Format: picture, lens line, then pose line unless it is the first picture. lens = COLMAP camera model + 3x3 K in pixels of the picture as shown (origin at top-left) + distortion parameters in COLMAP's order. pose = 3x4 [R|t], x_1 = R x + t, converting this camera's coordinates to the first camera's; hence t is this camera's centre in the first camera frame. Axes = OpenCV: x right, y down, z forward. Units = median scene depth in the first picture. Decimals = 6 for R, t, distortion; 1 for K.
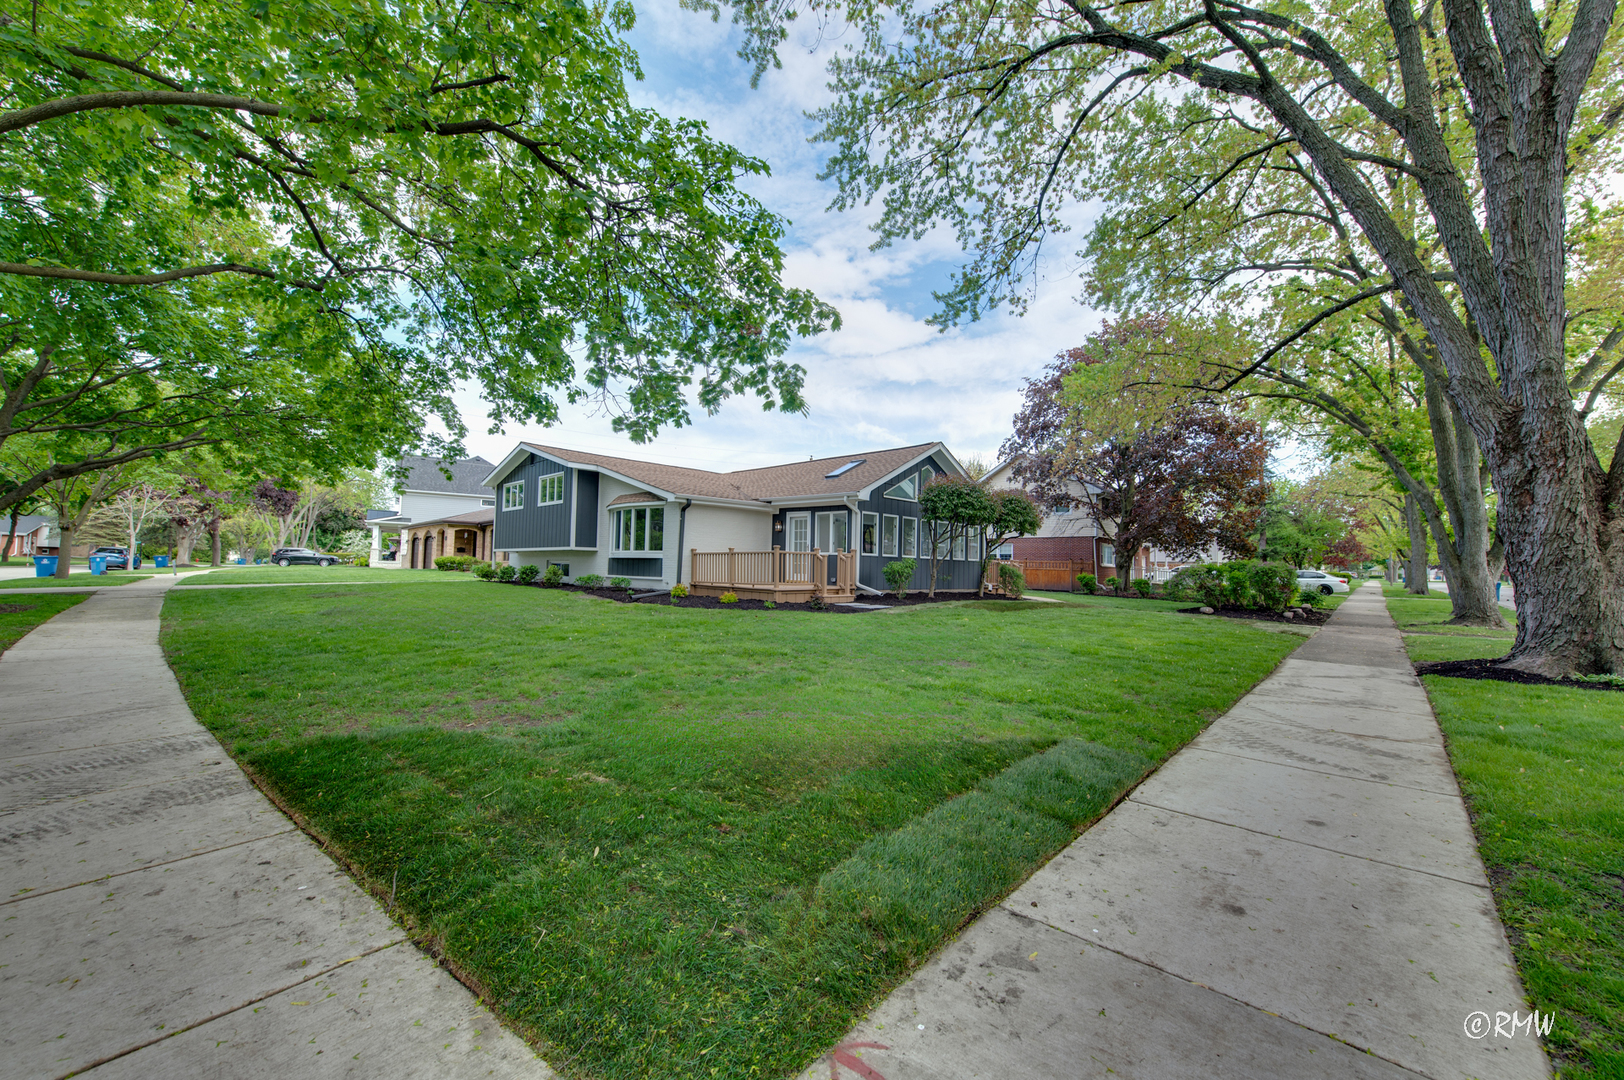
lens RADIAL K [[650.0, 0, 816.6], [0, 650.0, 541.2], [0, 0, 1]] dist [0.014061, -0.000194]
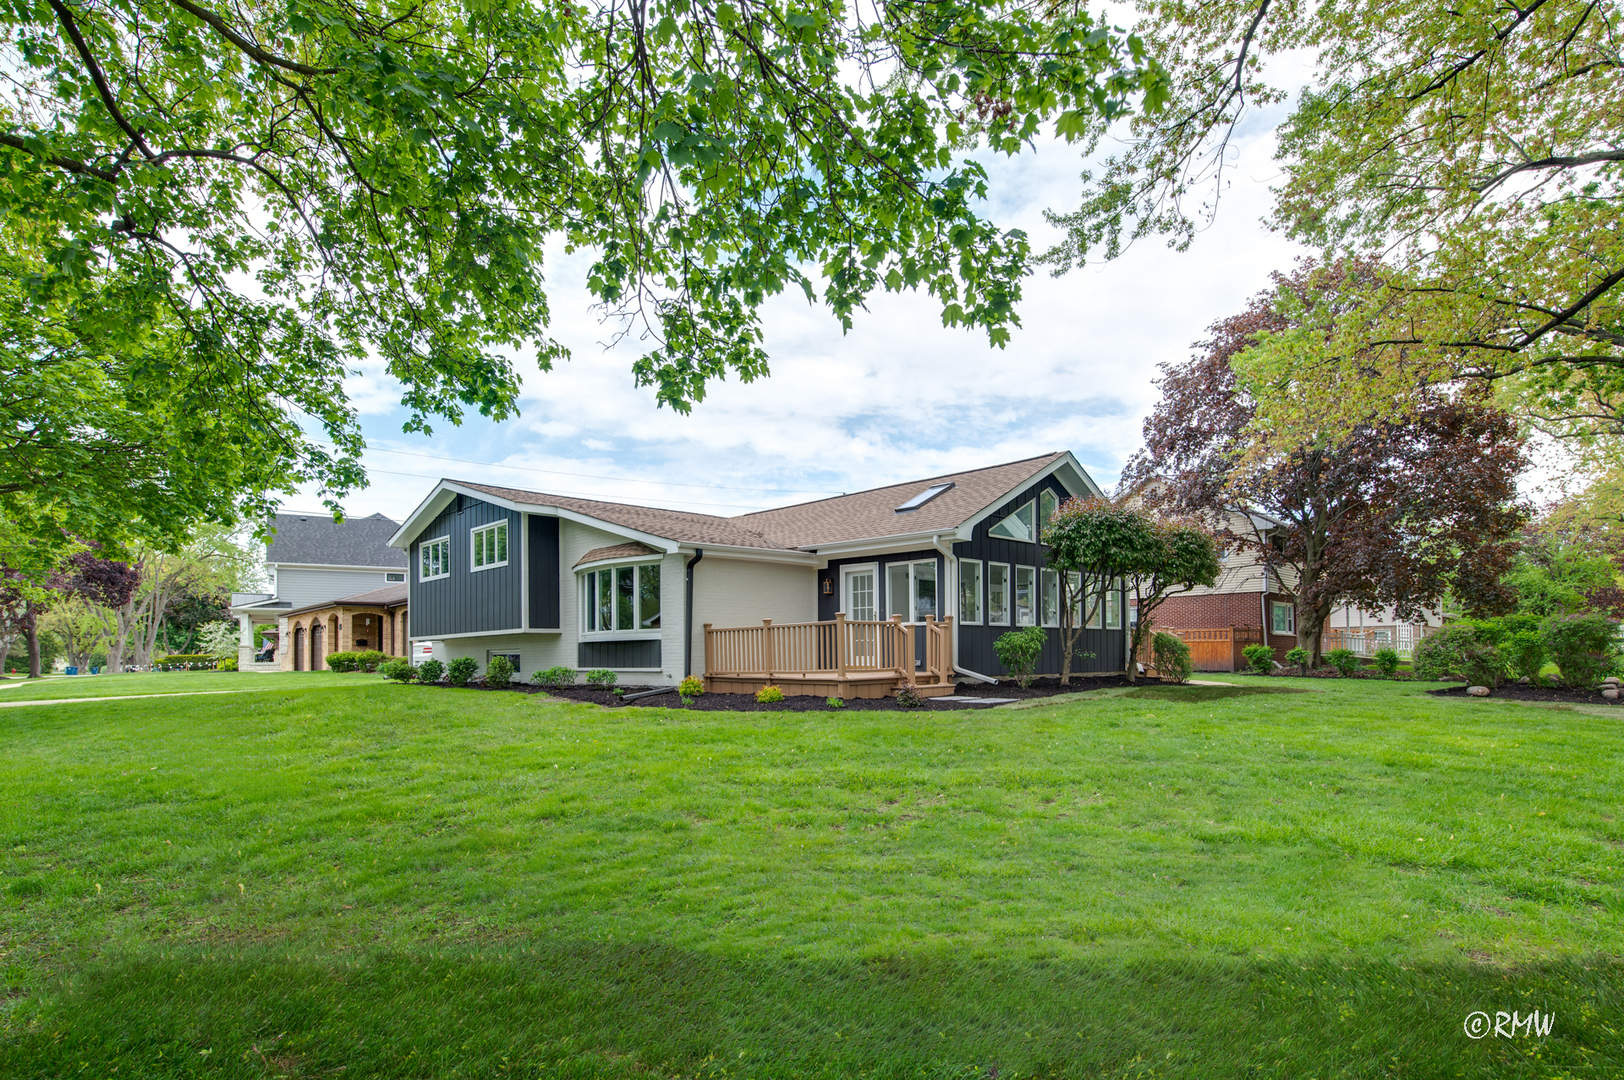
lens RADIAL K [[875.9, 0, 811.8], [0, 875.9, 643.4], [0, 0, 1]] dist [0.023663, -0.012611]
pose [[0.999102, -0.034091, -0.025177, -0.055811], [0.034742, 0.999062, 0.025858, 0.011472], [0.024272, -0.026710, 0.999349, 0.094320]]
